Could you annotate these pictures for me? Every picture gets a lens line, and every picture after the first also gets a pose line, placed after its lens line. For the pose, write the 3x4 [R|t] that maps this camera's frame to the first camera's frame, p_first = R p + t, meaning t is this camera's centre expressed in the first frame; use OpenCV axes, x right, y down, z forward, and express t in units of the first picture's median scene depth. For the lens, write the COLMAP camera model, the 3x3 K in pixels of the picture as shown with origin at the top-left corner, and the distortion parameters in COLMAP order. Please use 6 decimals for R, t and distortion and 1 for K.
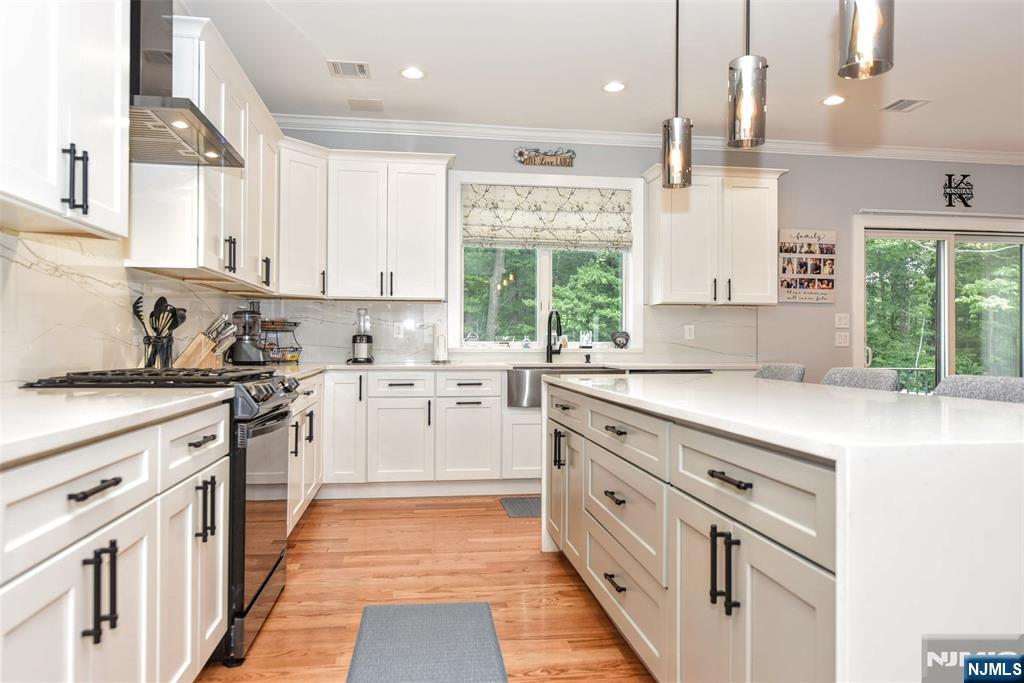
lens RADIAL K [[708.8, 0, 514.7], [0, 708.8, 339.2], [0, 0, 1]] dist [0.036813, 0.001710]
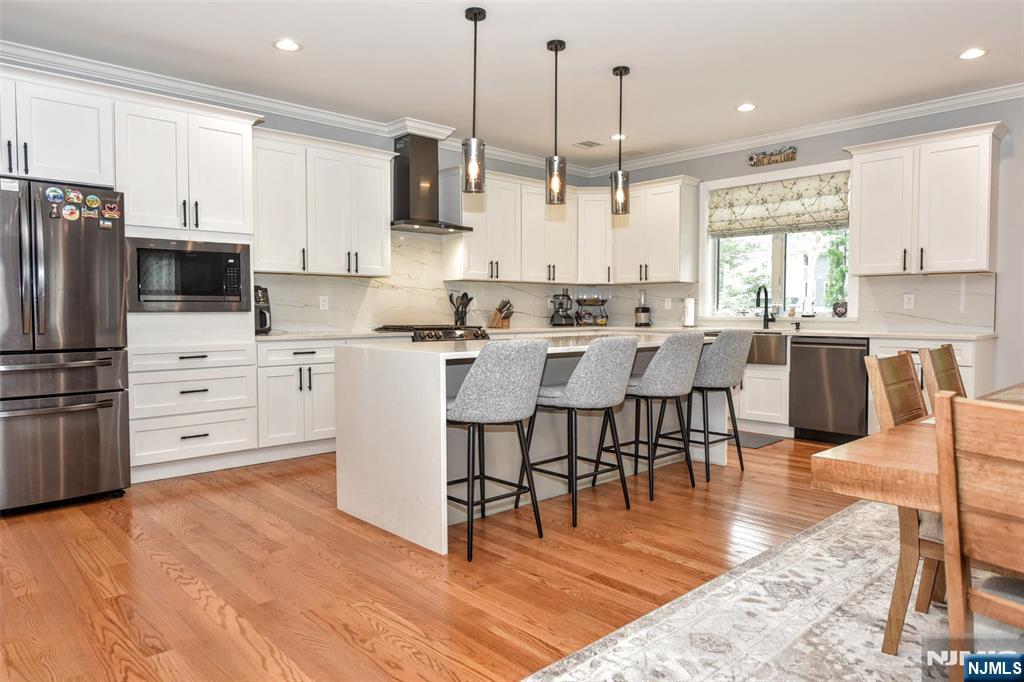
lens RADIAL K [[666.4, 0, 512.9], [0, 666.4, 340.1], [0, 0, 1]] dist [0.000800, -0.002089]
pose [[0.568811, 0.032848, -0.821812, 0.736507], [0.009507, 0.998873, 0.046505, -0.004629], [0.822414, -0.034266, 0.567857, -0.006404]]
